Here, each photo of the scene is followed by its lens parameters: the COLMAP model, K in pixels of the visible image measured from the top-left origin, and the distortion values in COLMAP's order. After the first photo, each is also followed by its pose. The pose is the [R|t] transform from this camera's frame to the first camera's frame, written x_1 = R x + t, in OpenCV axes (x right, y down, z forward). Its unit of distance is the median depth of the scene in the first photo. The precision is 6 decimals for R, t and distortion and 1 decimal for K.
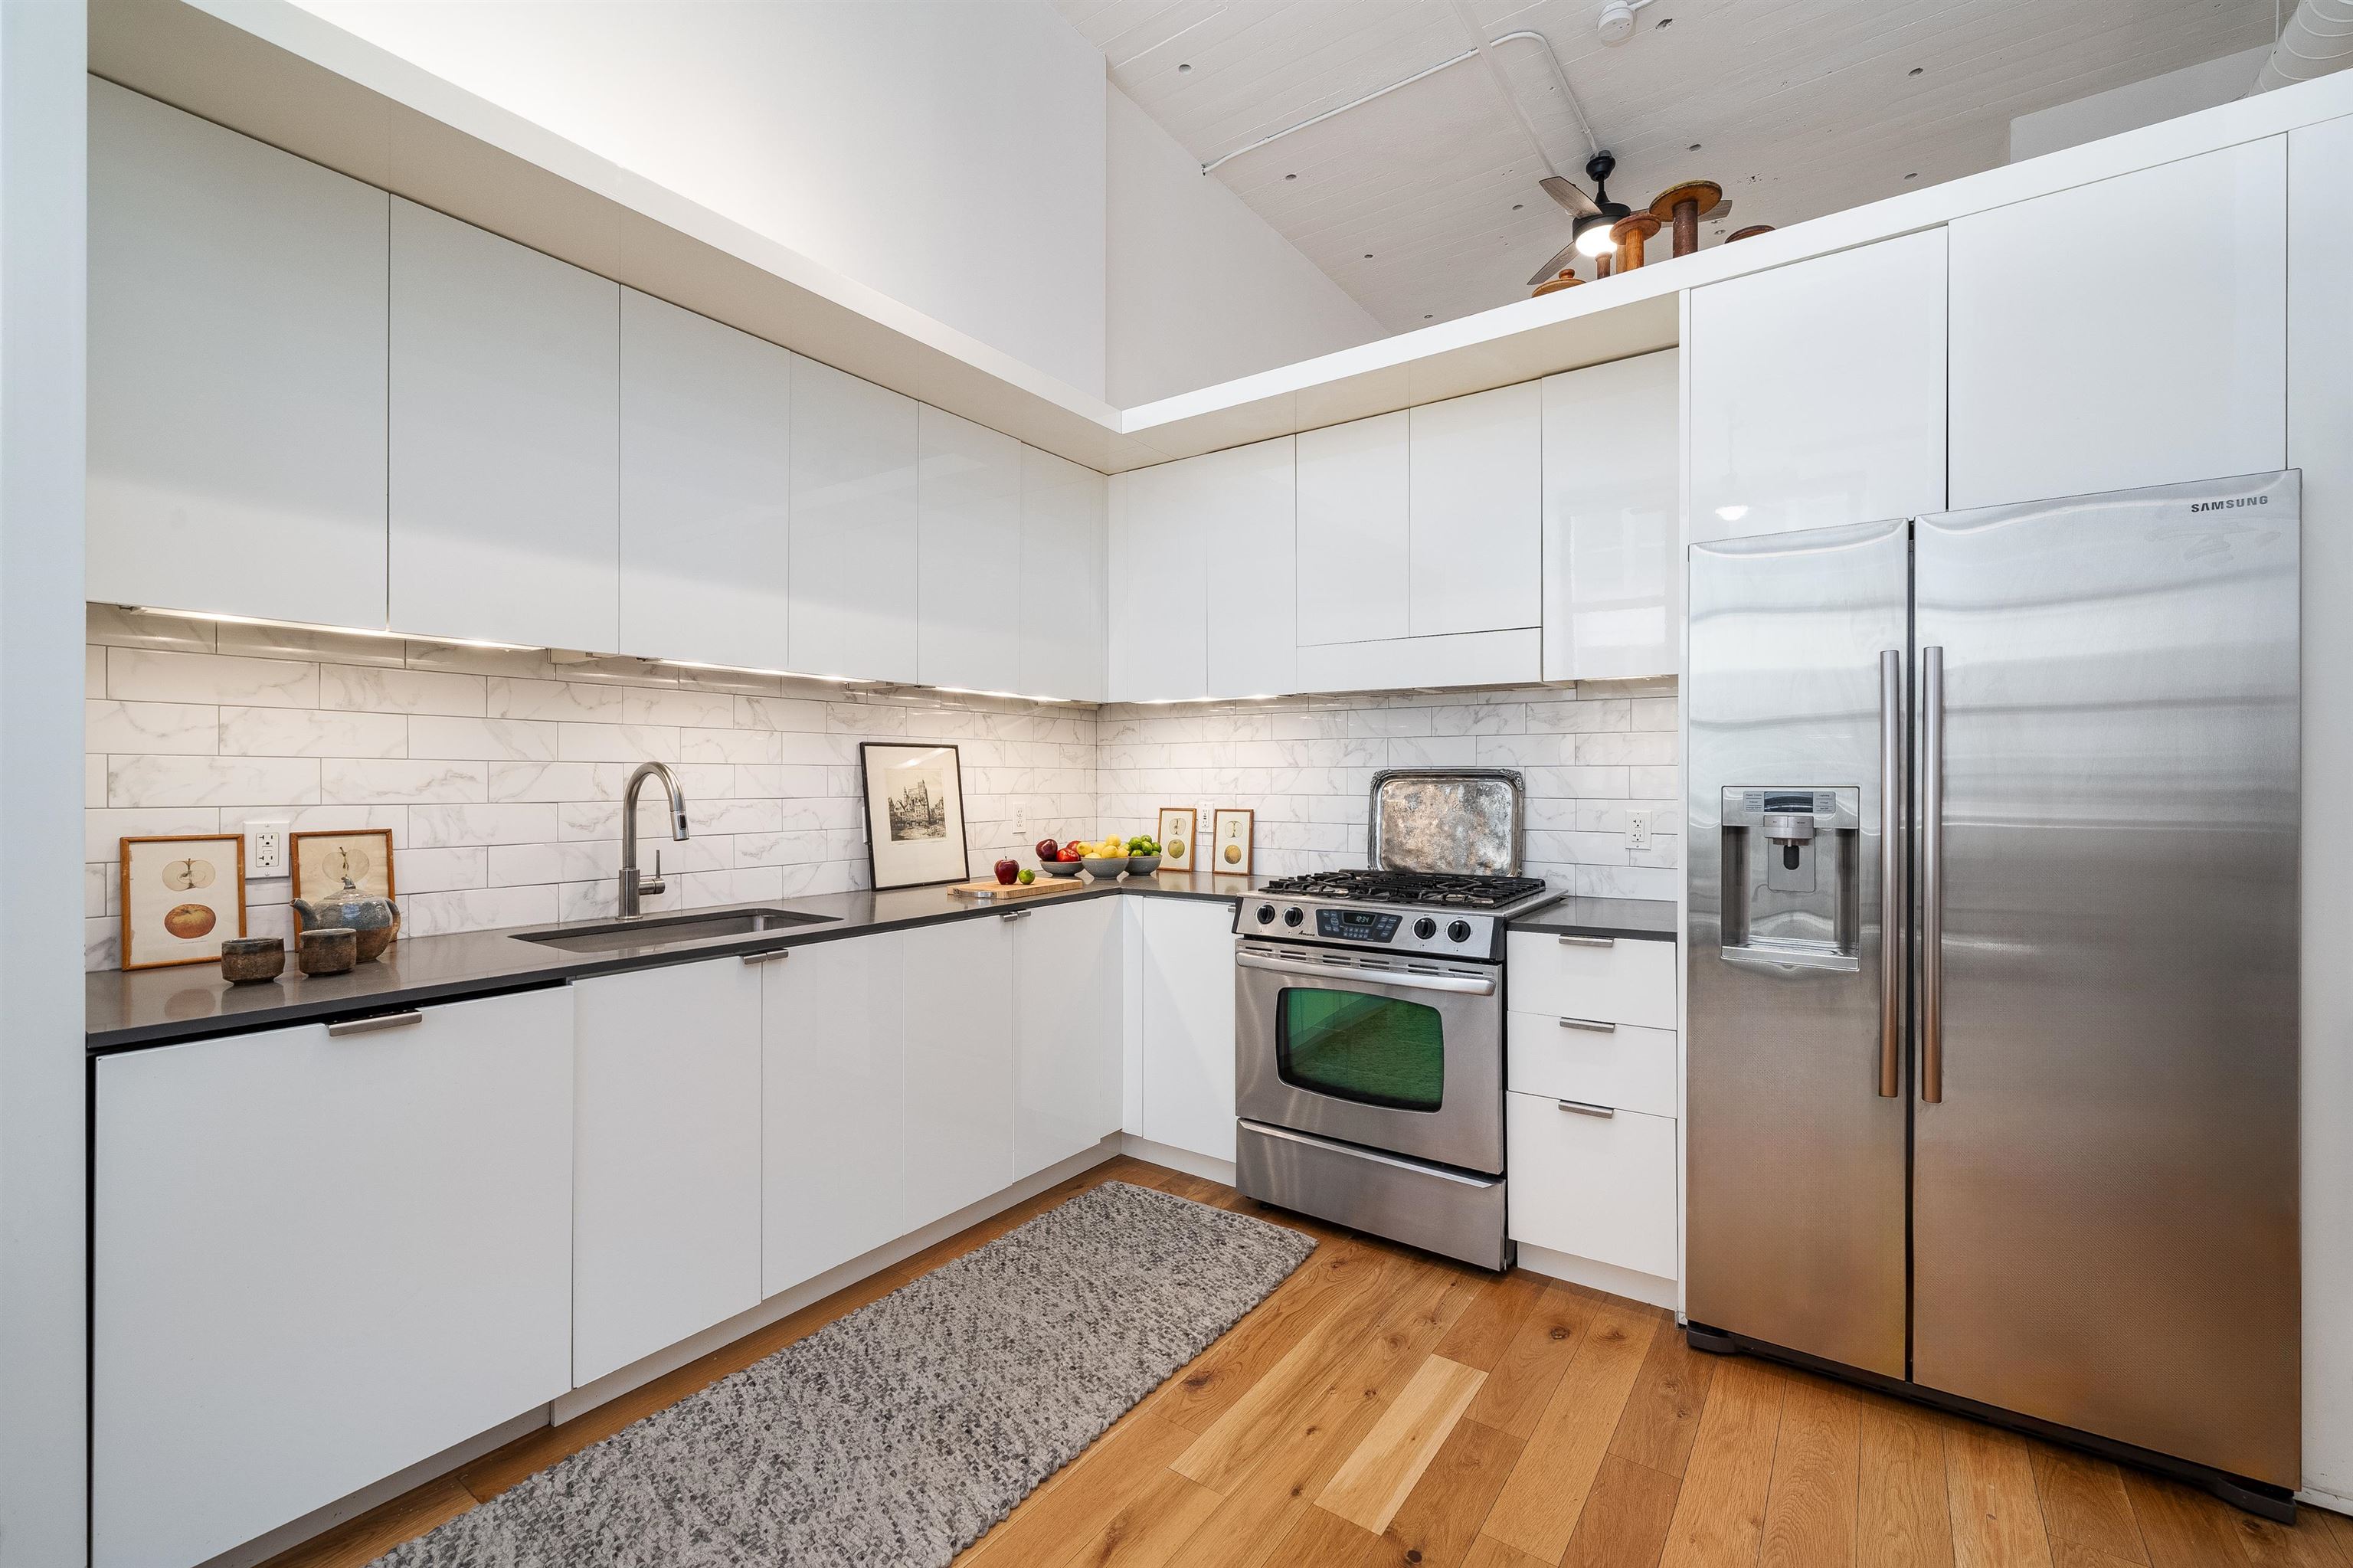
lens RADIAL K [[983.4, 0, 1167.0], [0, 983.4, 784.0], [0, 0, 1]] dist [0.000972, 0.000021]
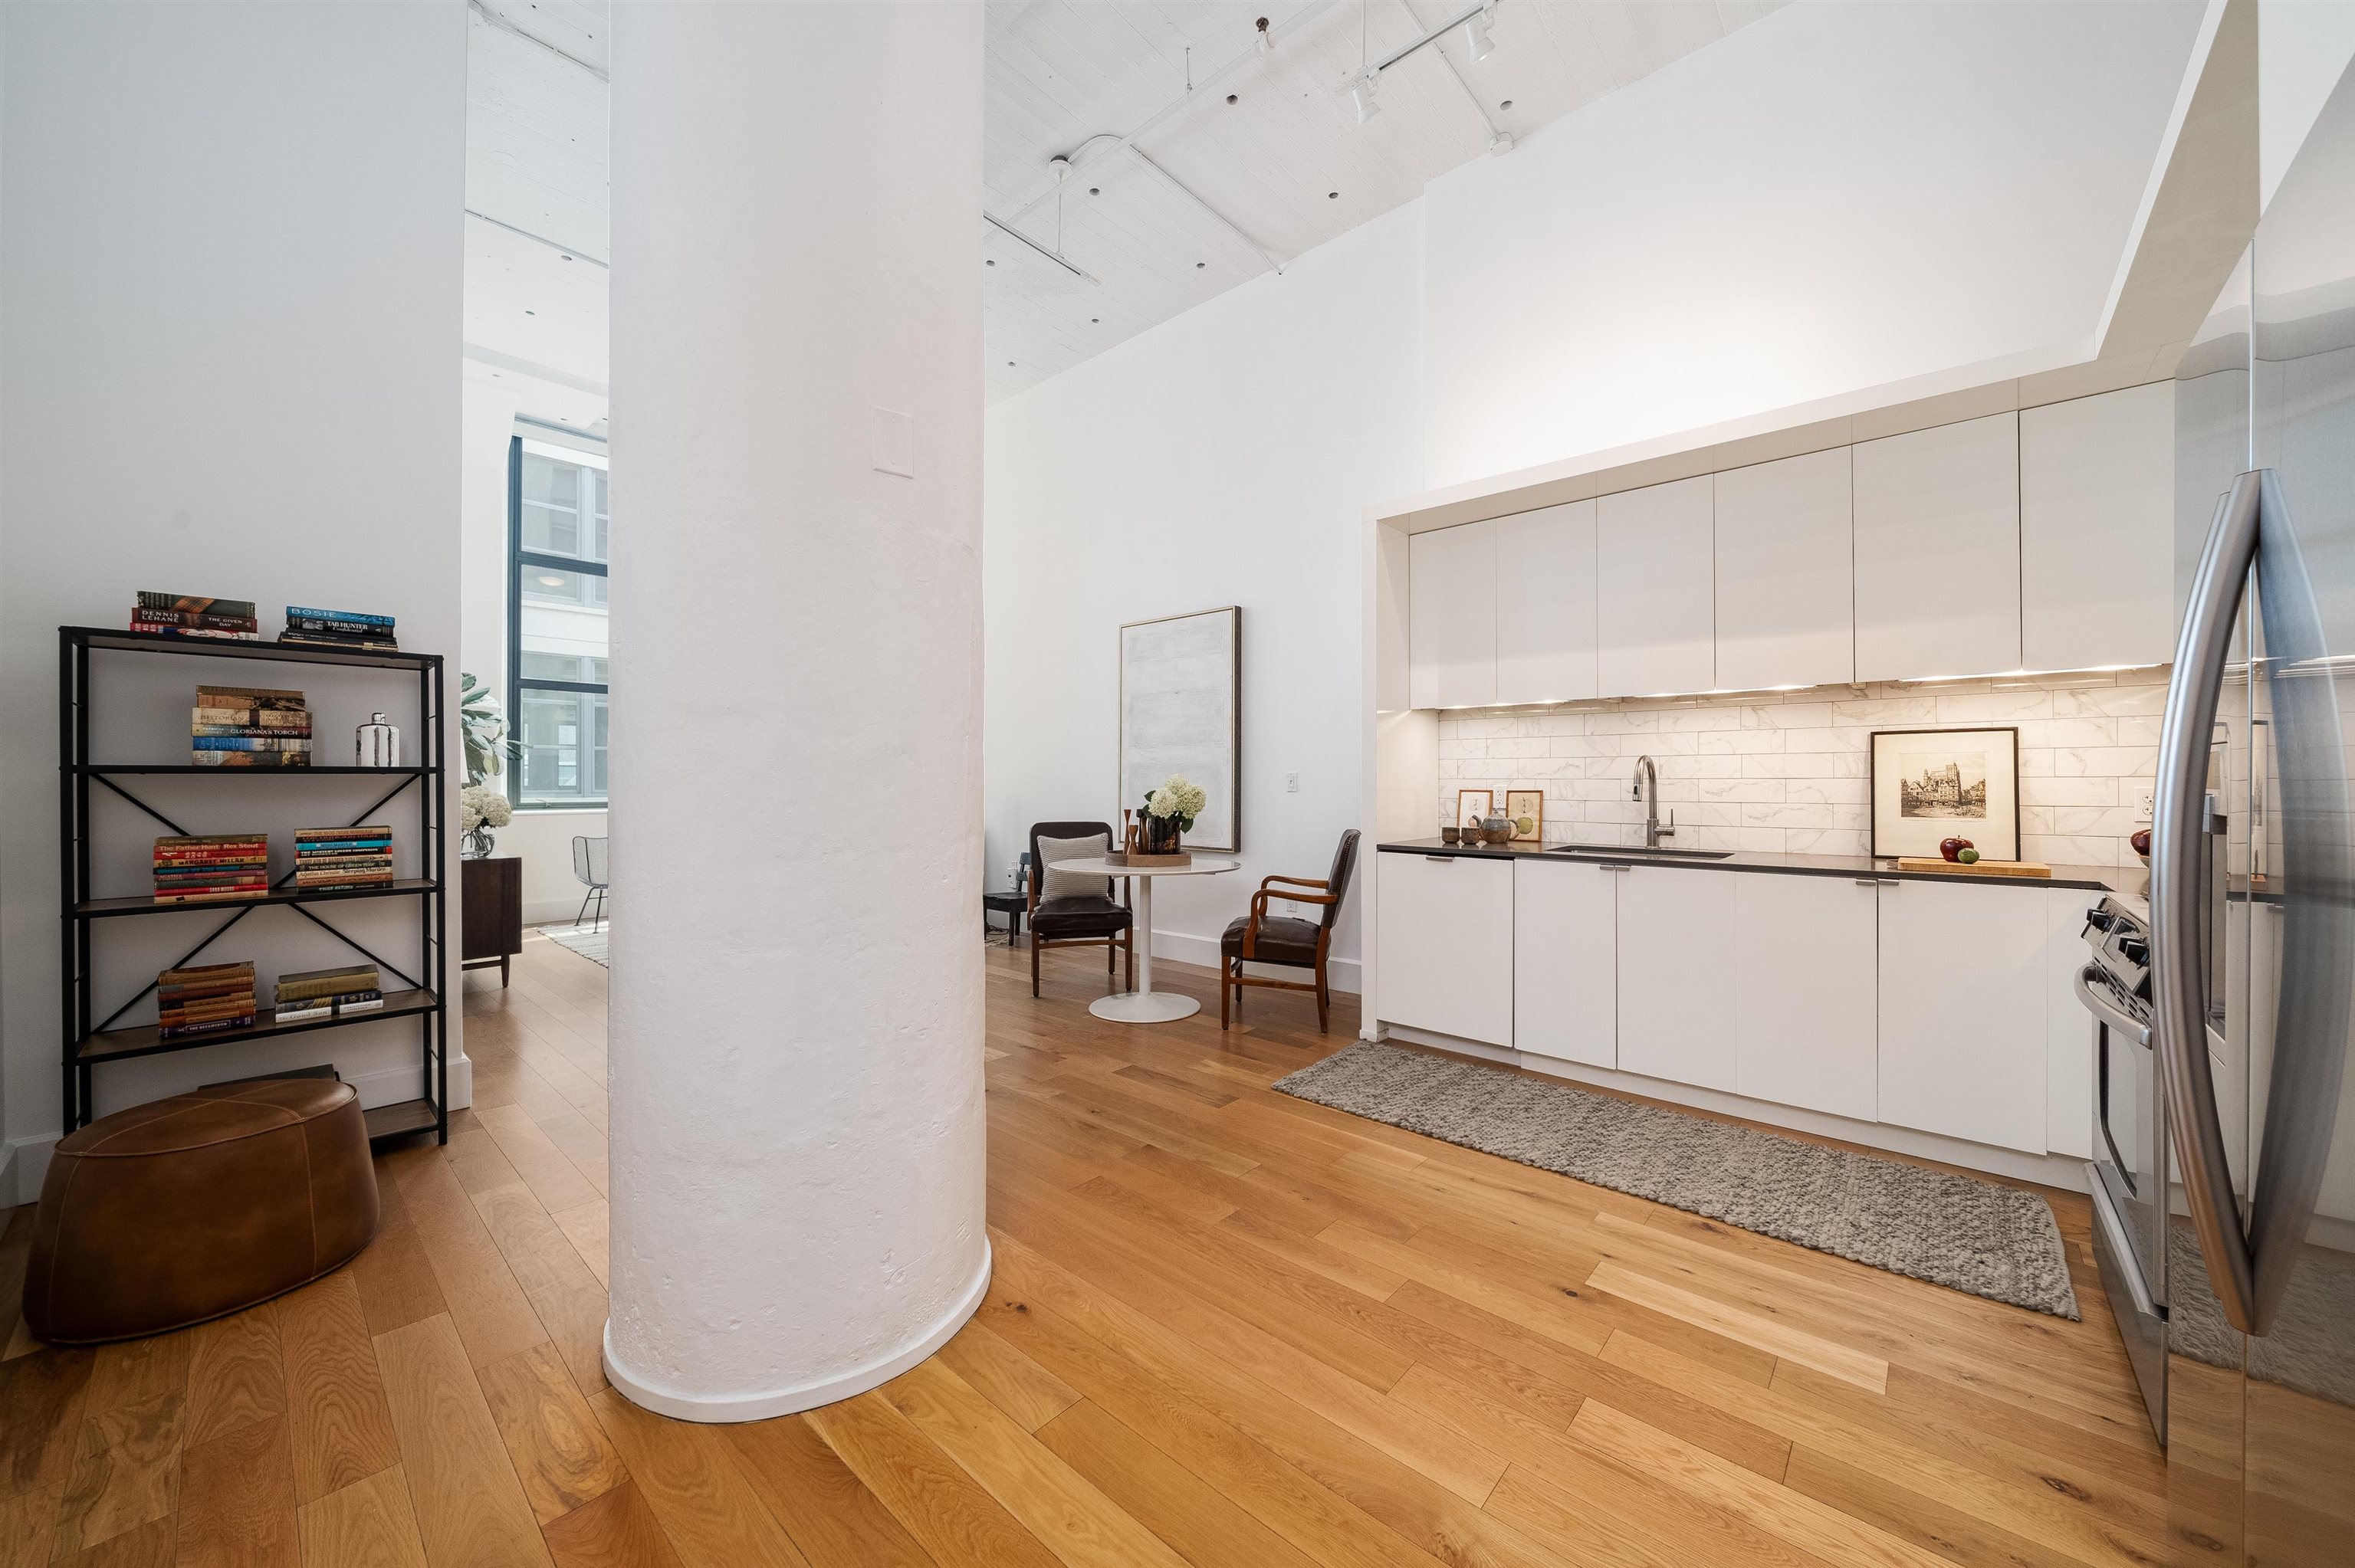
lens RADIAL K [[866.8, 0, 1210.0], [0, 866.8, 781.0], [0, 0, 1]] dist [-0.001455, -0.000009]
pose [[-0.084293, -0.000505, -0.996441, 0.966845], [-0.001763, 0.999998, -0.000358, 0.022387], [0.996439, 0.001726, -0.084294, 0.355143]]
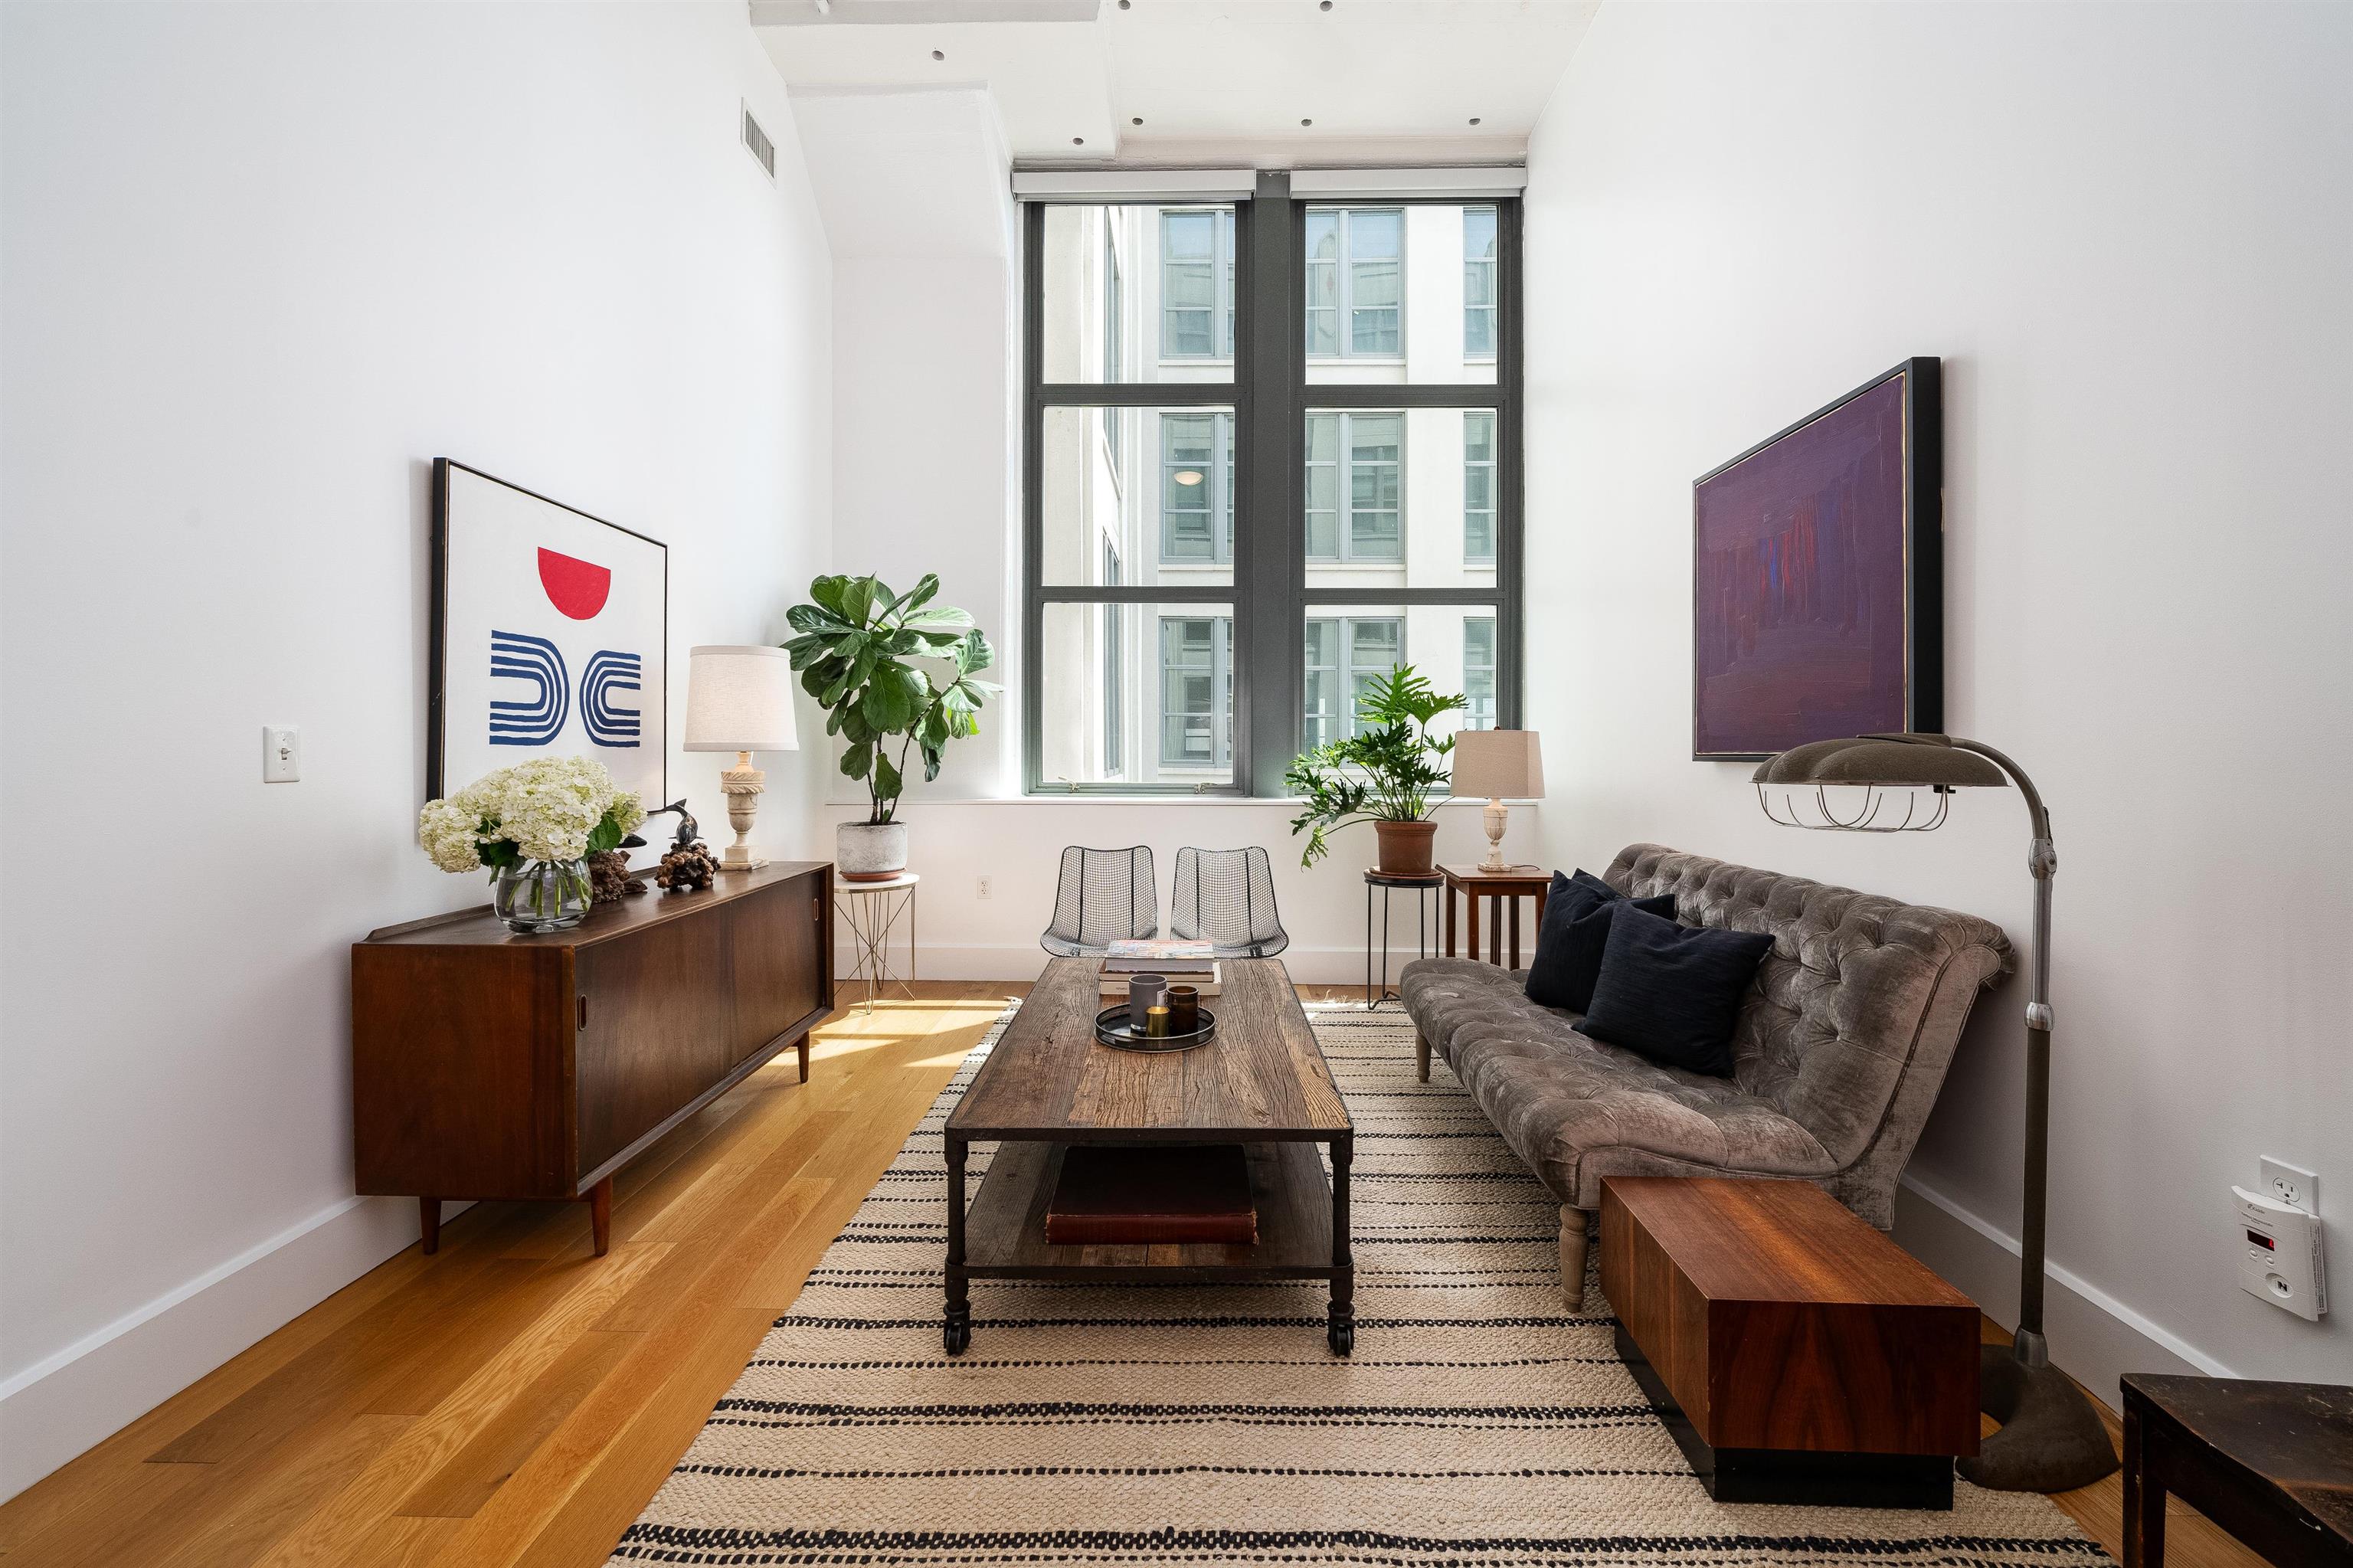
lens RADIAL K [[906.2, 0, 1181.9], [0, 906.2, 749.0], [0, 0, 1]] dist [-0.005846, -0.000182]
pose [[-0.821872, -0.000785, -0.569672, -0.755080], [-0.000795, 1.000000, -0.000231, 0.026712], [0.569672, 0.000263, -0.821872, -0.384720]]
